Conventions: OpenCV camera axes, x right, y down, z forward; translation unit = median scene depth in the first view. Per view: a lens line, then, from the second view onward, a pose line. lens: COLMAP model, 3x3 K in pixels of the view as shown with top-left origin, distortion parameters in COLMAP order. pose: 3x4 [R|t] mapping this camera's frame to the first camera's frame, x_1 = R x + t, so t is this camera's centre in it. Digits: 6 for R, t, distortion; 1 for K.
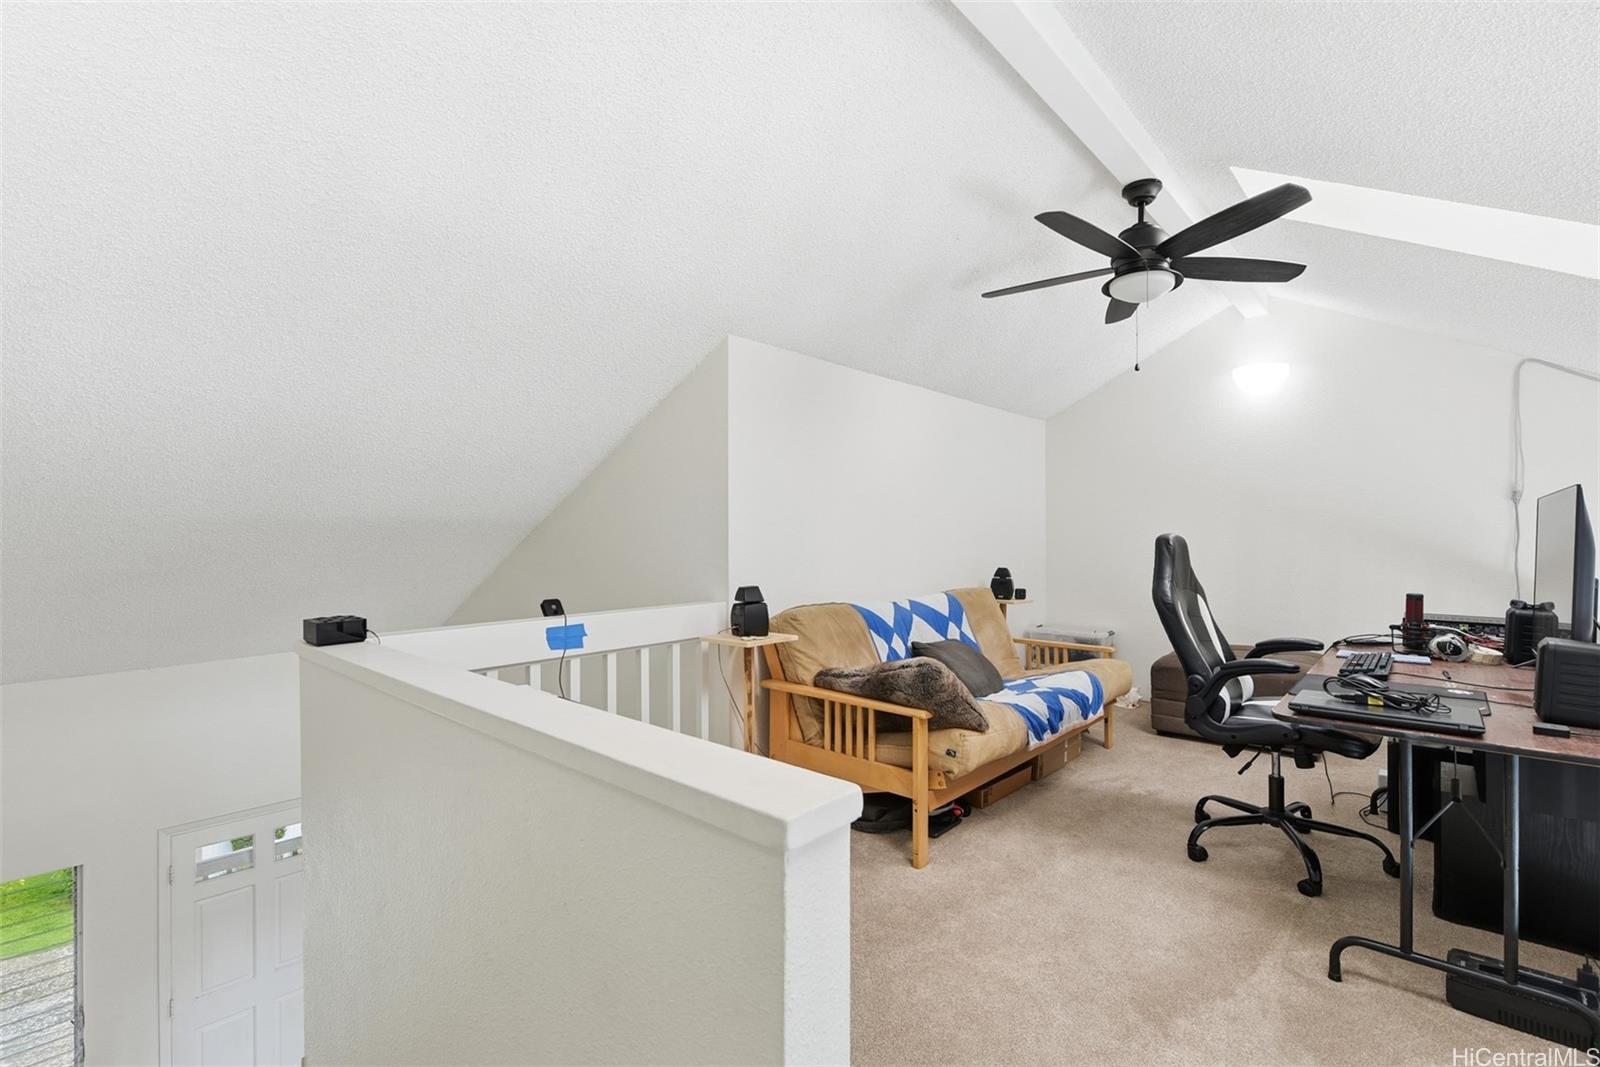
lens RADIAL K [[723.3, 0, 798.9], [0, 723.3, 534.1], [0, 0, 1]] dist [0.004162, -0.001096]
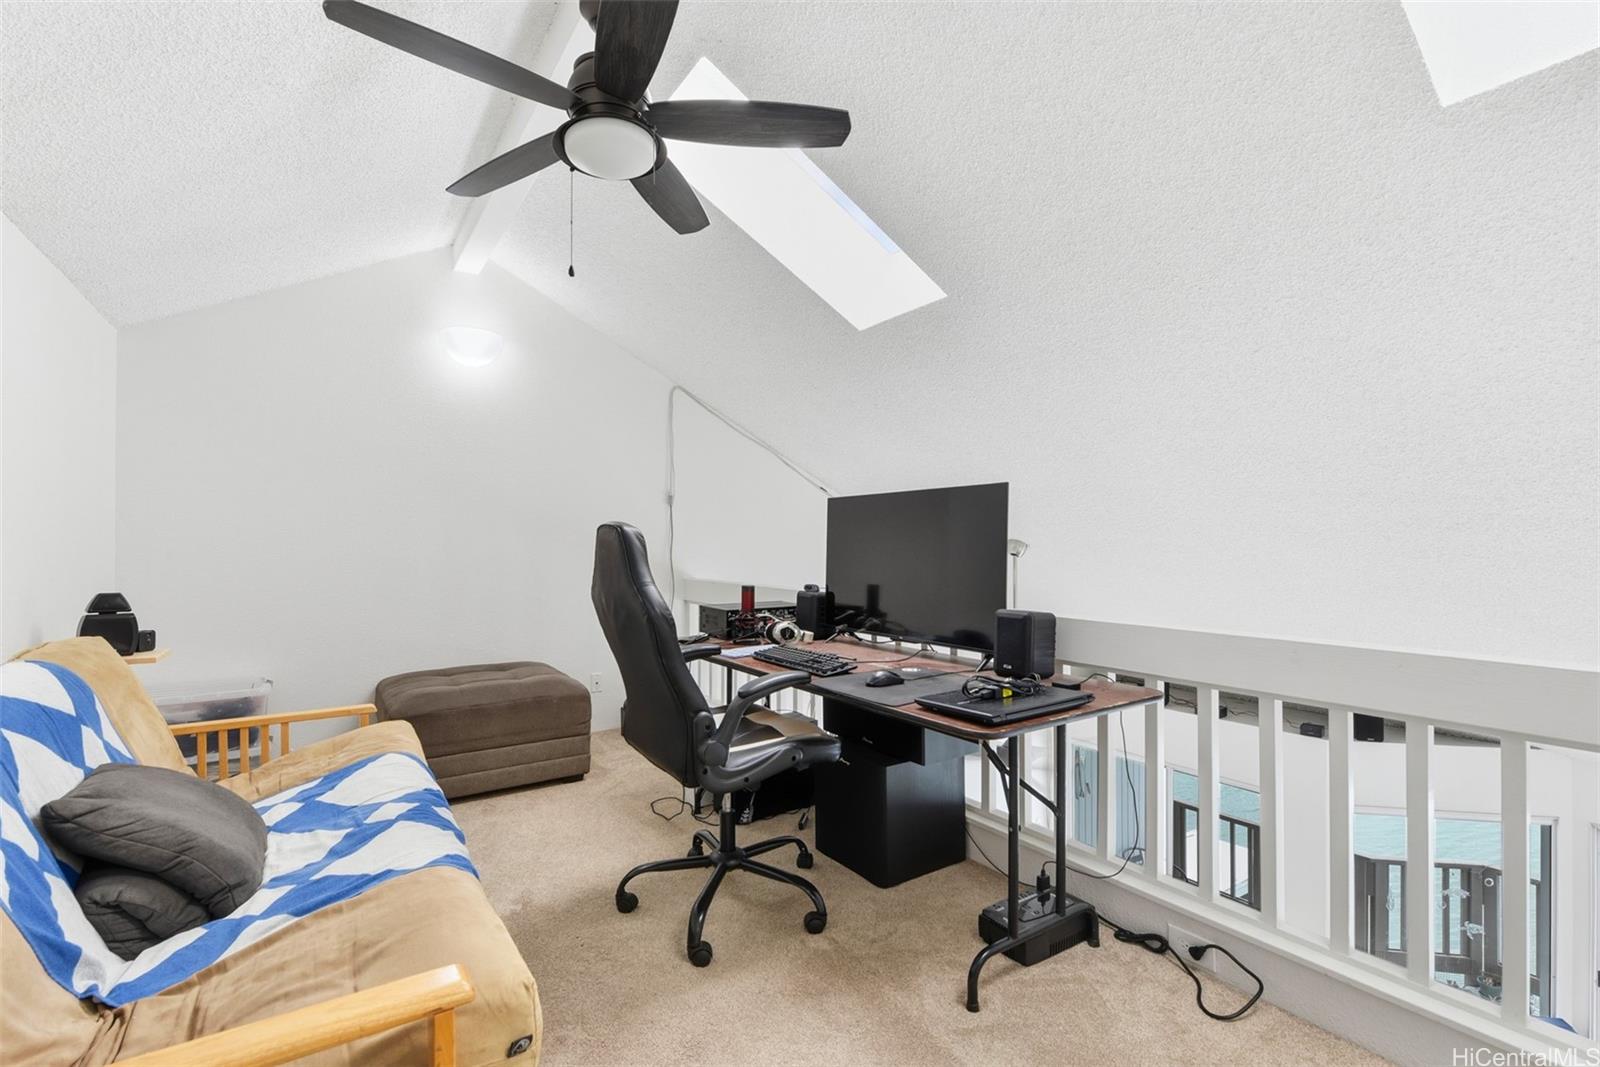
lens RADIAL K [[723.3, 0, 799.6], [0, 723.3, 537.1], [0, 0, 1]] dist [0.004162, -0.001096]
pose [[0.252160, 0.005362, 0.967671, -0.127530], [0.003357, 0.999974, -0.006415, 0.020293], [-0.967680, 0.004866, 0.252135, 0.653119]]
